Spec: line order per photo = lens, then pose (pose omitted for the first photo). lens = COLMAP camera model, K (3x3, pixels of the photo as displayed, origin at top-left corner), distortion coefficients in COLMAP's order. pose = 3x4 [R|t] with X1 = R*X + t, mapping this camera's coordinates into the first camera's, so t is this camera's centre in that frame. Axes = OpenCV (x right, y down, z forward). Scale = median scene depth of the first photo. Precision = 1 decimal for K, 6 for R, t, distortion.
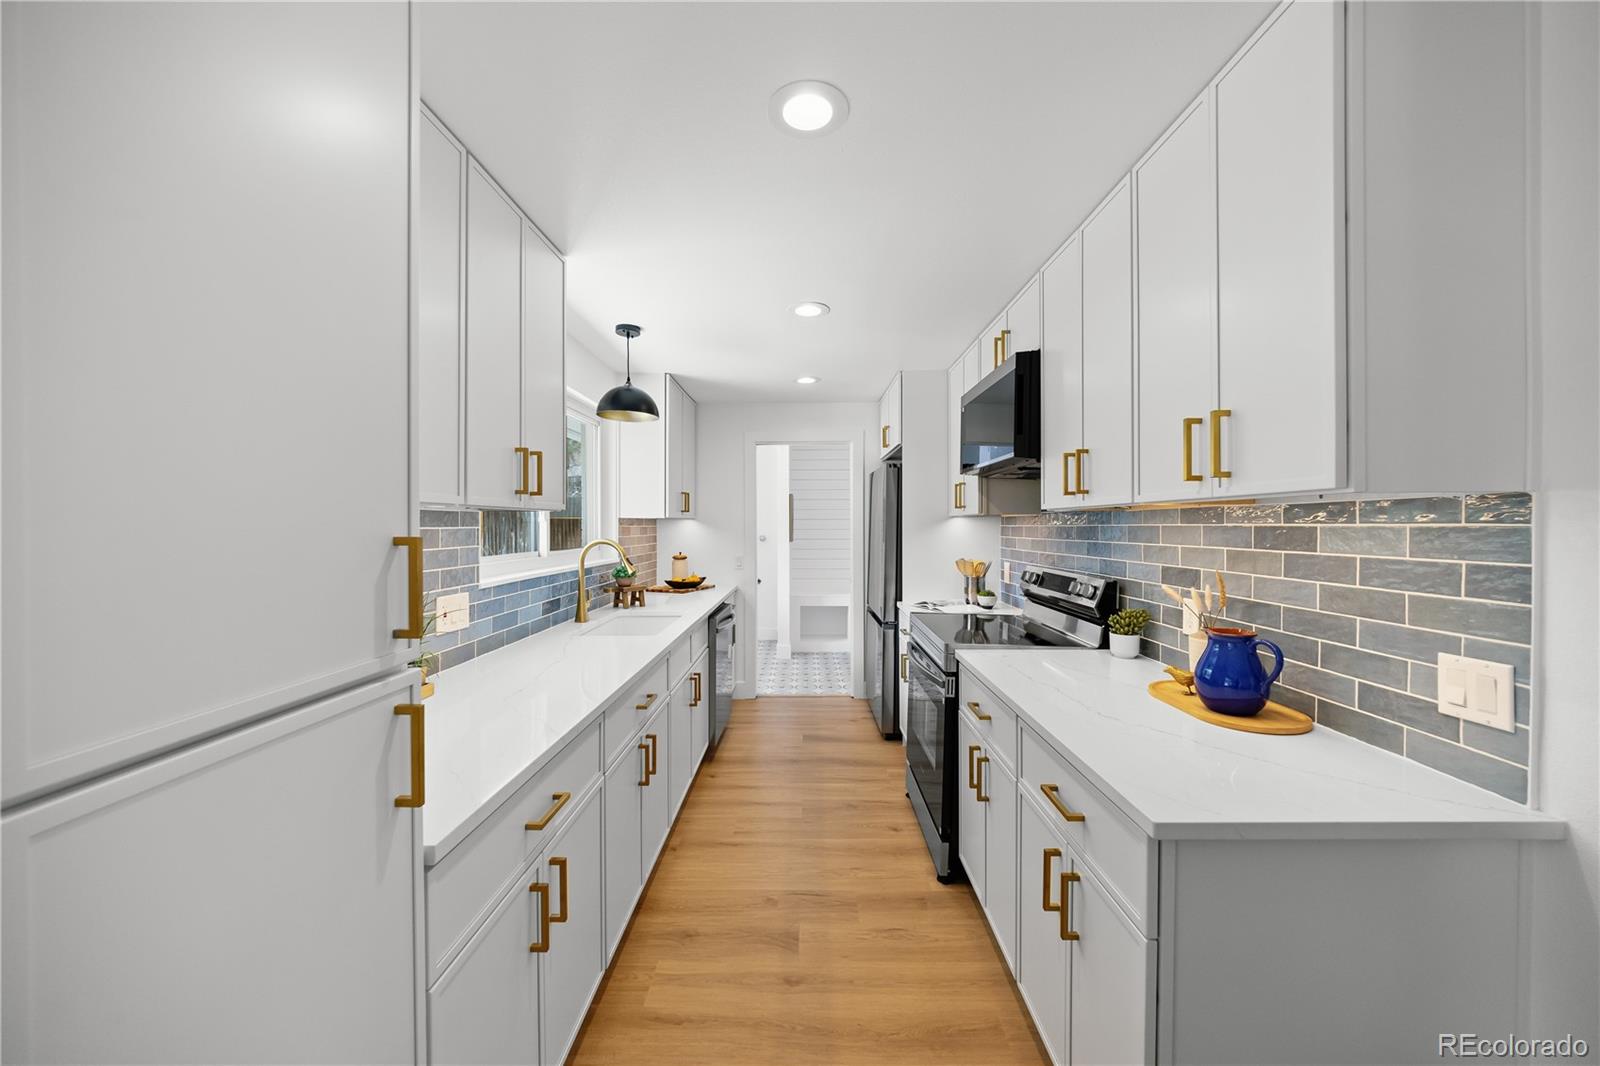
lens RADIAL K [[565.9, 0, 808.1], [0, 565.9, 530.7], [0, 0, 1]] dist [-0.007550, 0.000210]
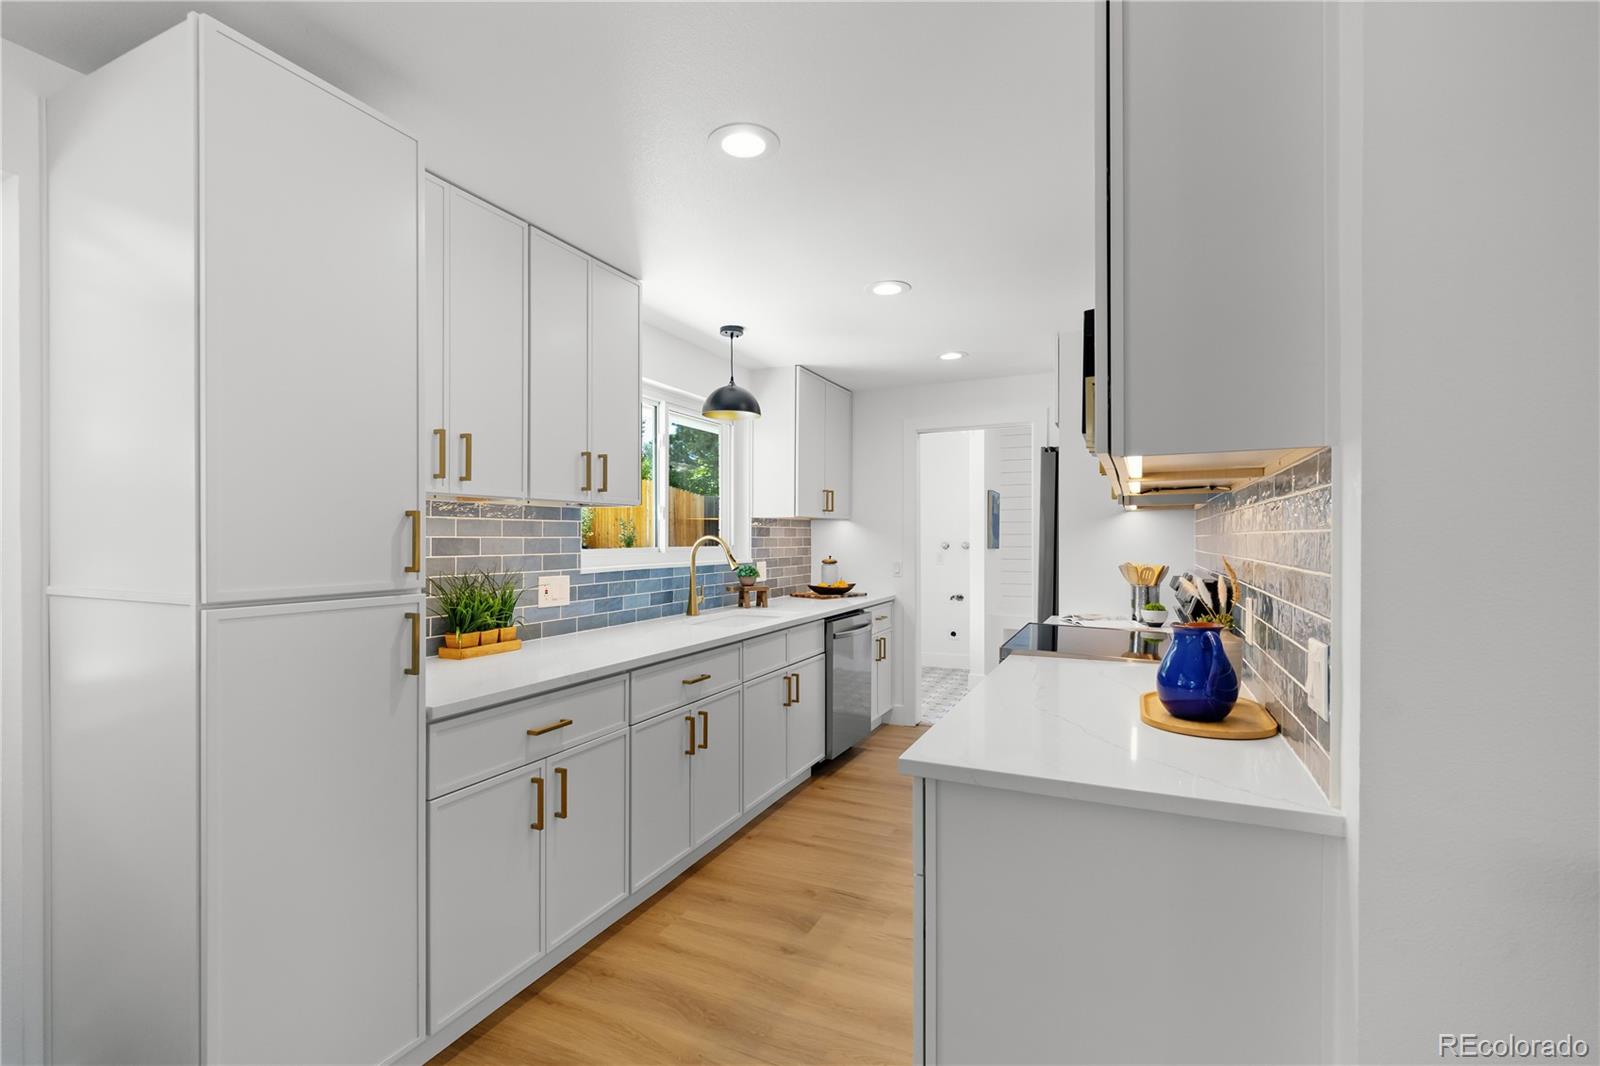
lens RADIAL K [[720.6, 0, 809.1], [0, 720.6, 540.5], [0, 0, 1]] dist [0.009112, -0.000091]
pose [[0.913214, -0.000007, -0.407481, 0.352124], [-0.002301, 0.999984, -0.005174, 0.030673], [0.407475, 0.005663, 0.913199, -0.133400]]
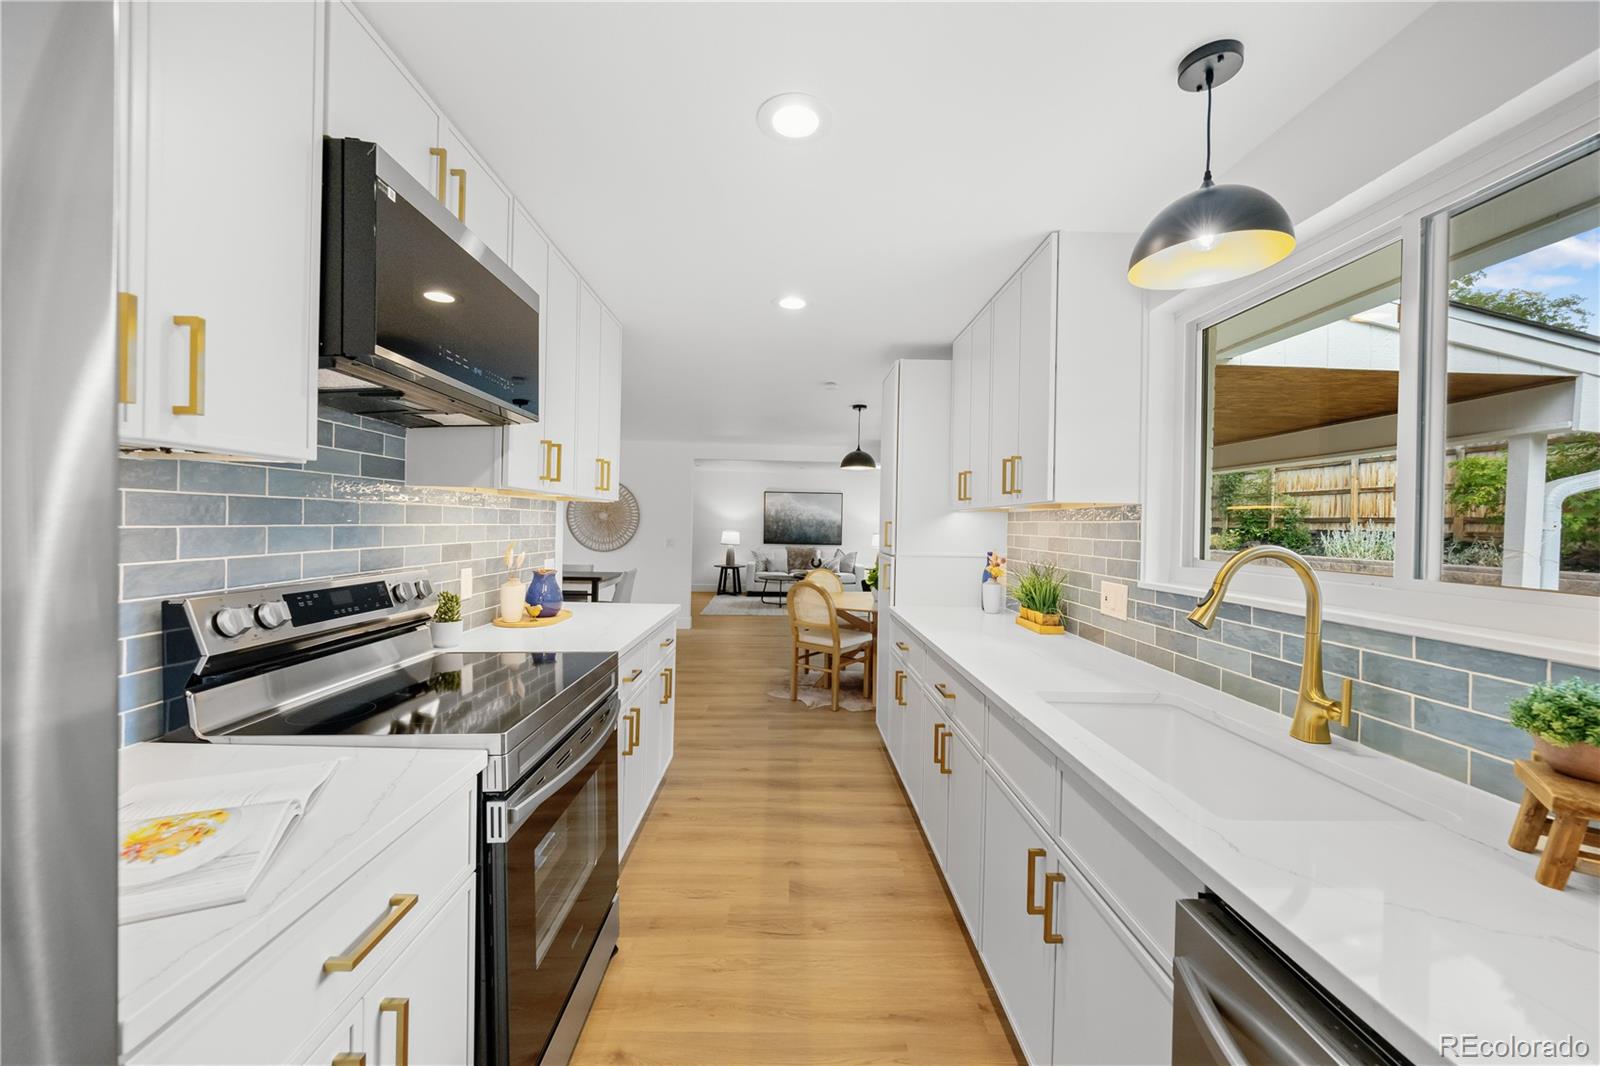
lens RADIAL K [[565.9, 0, 801.1], [0, 565.9, 529.4], [0, 0, 1]] dist [-0.007550, 0.000210]
pose [[-0.999467, -0.022052, -0.024082, 0.001652], [-0.022262, 0.999716, 0.008474, 0.009319], [0.023888, 0.009006, -0.999674, 1.466488]]
